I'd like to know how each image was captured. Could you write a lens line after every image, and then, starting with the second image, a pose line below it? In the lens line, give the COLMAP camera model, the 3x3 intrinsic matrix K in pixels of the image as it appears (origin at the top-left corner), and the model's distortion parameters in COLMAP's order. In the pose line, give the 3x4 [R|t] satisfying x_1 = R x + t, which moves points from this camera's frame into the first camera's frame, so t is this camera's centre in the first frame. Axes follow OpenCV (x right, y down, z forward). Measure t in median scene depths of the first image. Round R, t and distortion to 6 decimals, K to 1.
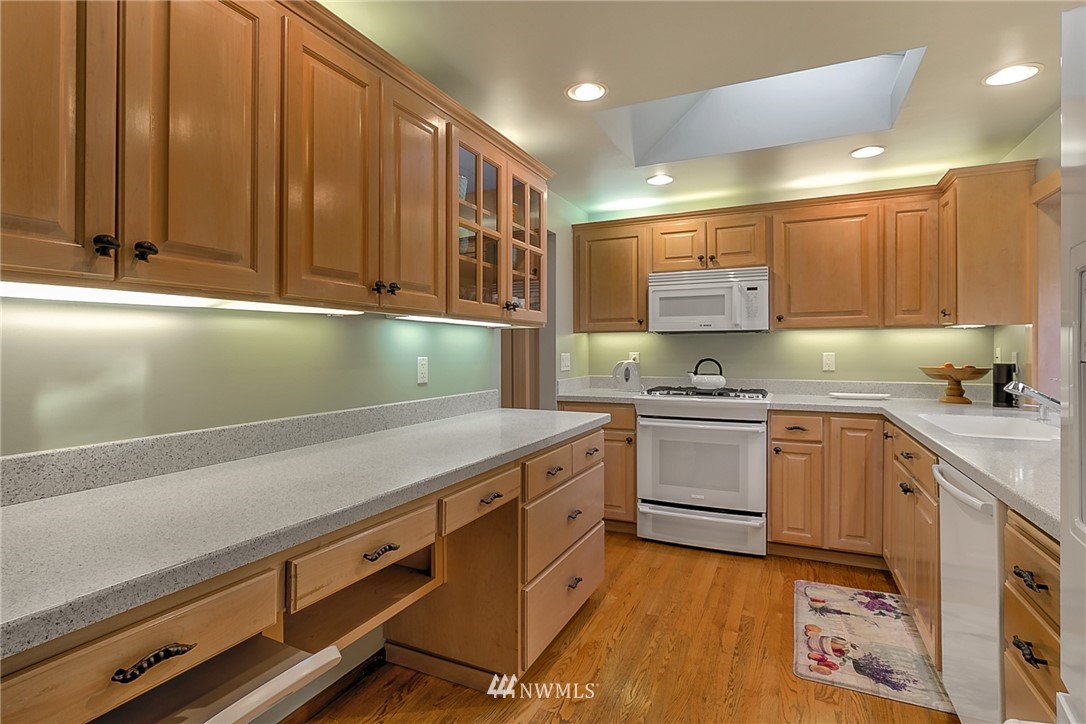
lens RADIAL K [[555.0, 0, 511.7], [0, 555.0, 350.8], [0, 0, 1]] dist [0.003288, 0.000496]
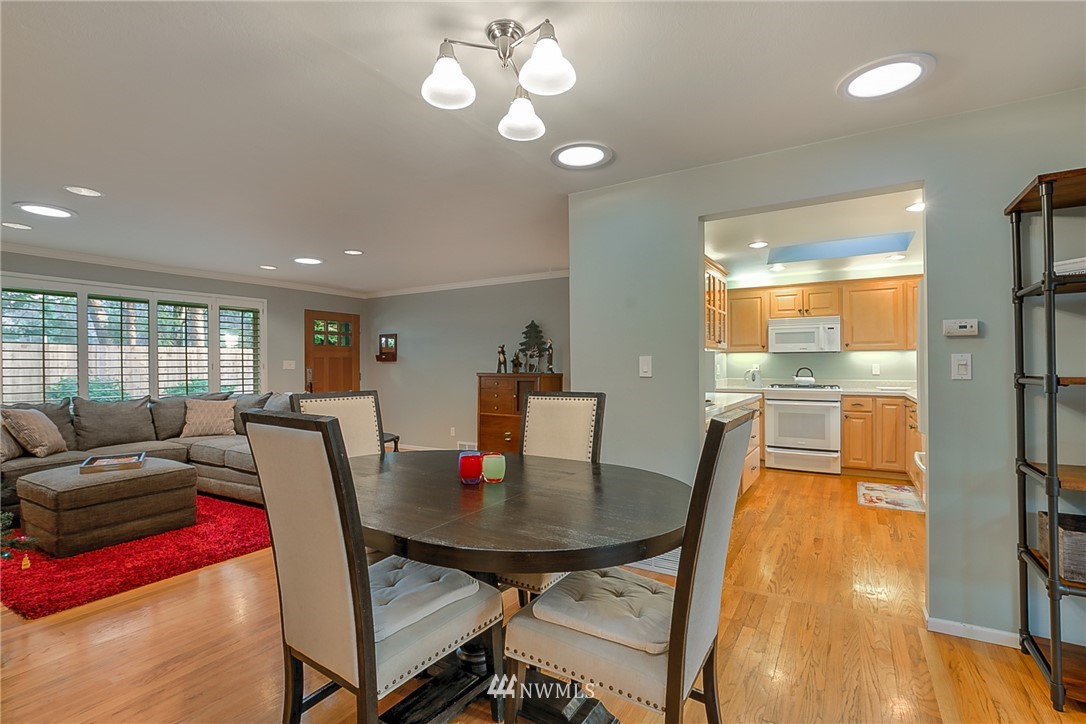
lens RADIAL K [[505.9, 0, 543.0], [0, 505.9, 362.0], [0, 0, 1]] dist [-0.000004, 0.000528]
pose [[0.997158, 0.001491, -0.075322, -0.390484], [-0.002527, 0.999904, -0.013655, 0.022235], [0.075294, 0.013807, 0.997066, -0.733465]]
